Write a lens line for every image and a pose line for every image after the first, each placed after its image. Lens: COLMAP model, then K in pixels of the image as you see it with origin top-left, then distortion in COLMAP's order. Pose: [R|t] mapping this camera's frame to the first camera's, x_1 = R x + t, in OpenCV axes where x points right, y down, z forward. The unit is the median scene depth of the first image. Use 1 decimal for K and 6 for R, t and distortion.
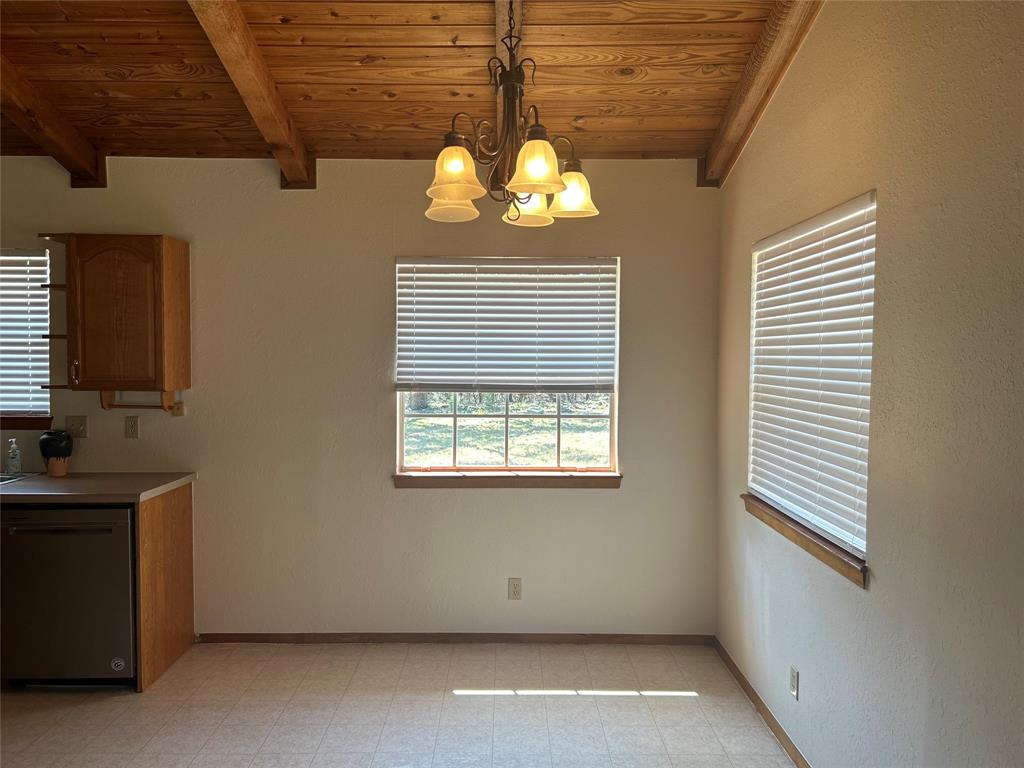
lens RADIAL K [[770.7, 0, 508.6], [0, 770.7, 384.5], [0, 0, 1]] dist [0.045448, -0.058641]
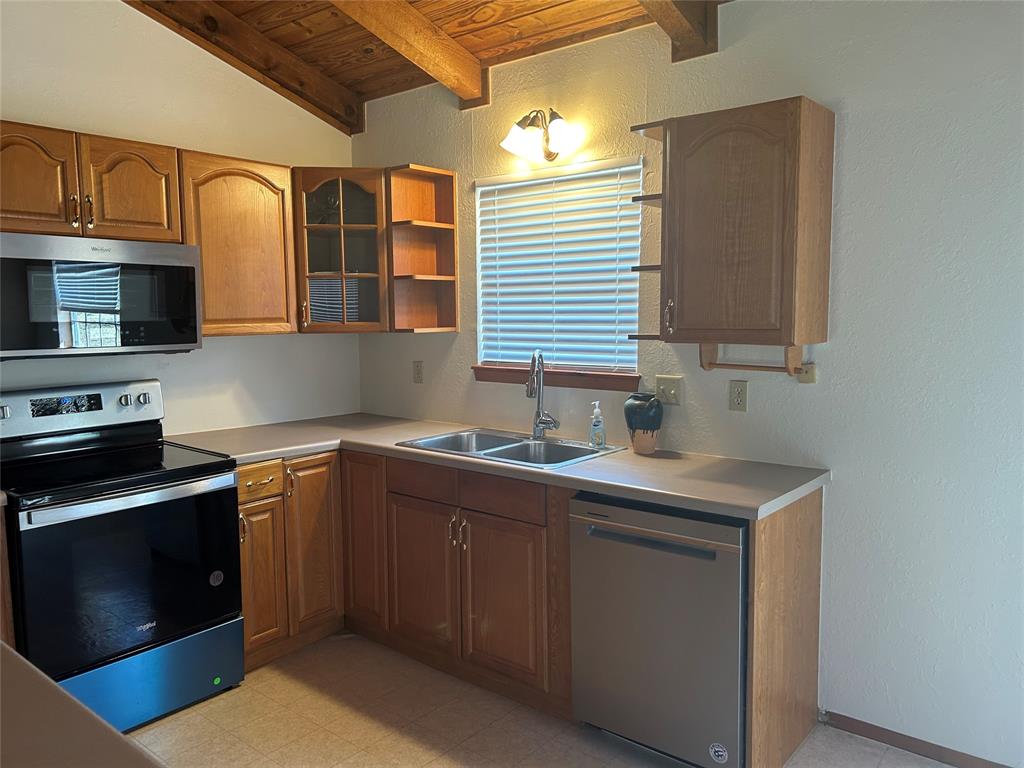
lens RADIAL K [[770.7, 0, 511.5], [0, 770.7, 385.6], [0, 0, 1]] dist [0.045448, -0.058641]
pose [[0.767571, 0.053500, -0.638727, -0.202819], [-0.013380, 0.997631, 0.067482, 0.001477], [0.640824, -0.043251, 0.766469, 0.343244]]
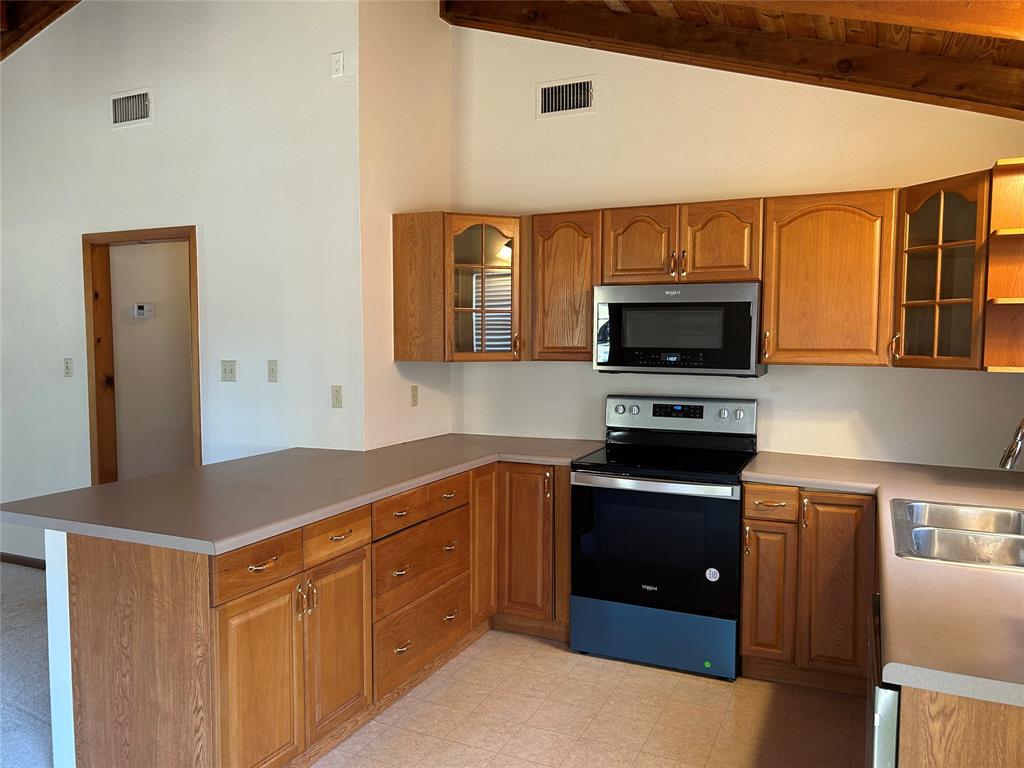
lens RADIAL K [[770.7, 0, 498.5], [0, 770.7, 389.6], [0, 0, 1]] dist [0.045448, -0.058641]
pose [[-0.428807, 0.053903, -0.901786, -0.031402], [-0.042467, 0.995912, 0.079723, -0.019341], [0.902397, 0.072482, -0.424765, 0.858380]]
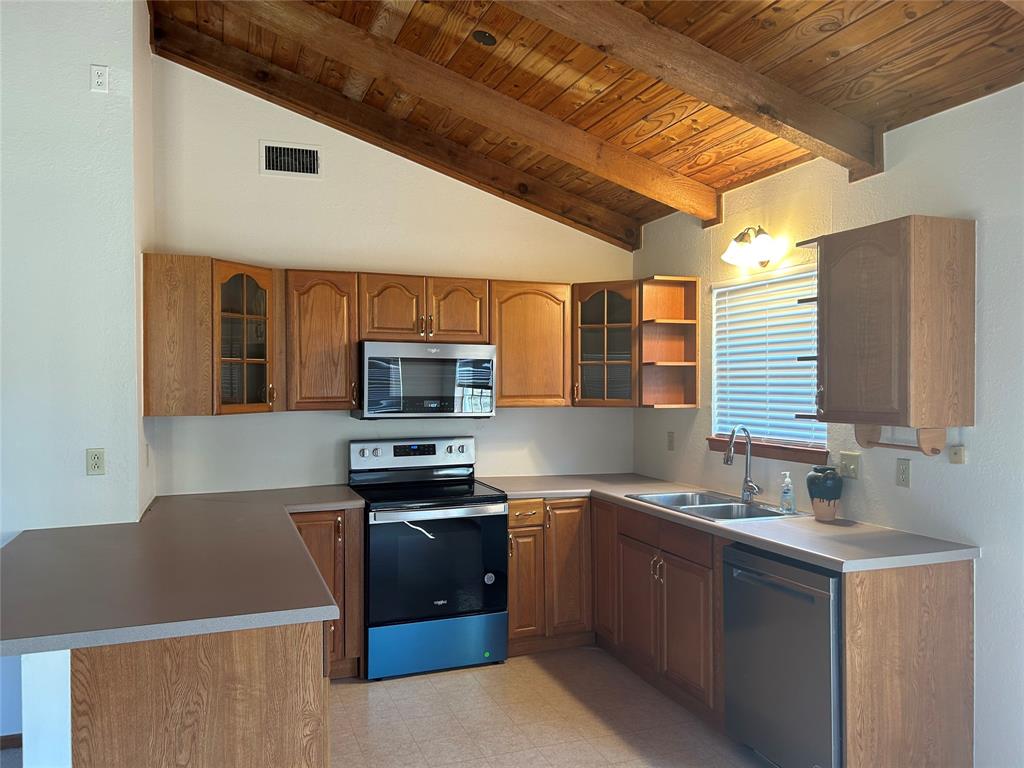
lens RADIAL K [[770.7, 0, 508.9], [0, 770.7, 387.9], [0, 0, 1]] dist [0.045448, -0.058641]
pose [[0.347894, 0.000683, -0.937534, 0.105615], [-0.034297, 0.999340, -0.011999, -0.006696], [0.936906, 0.036329, 0.347688, 0.375283]]
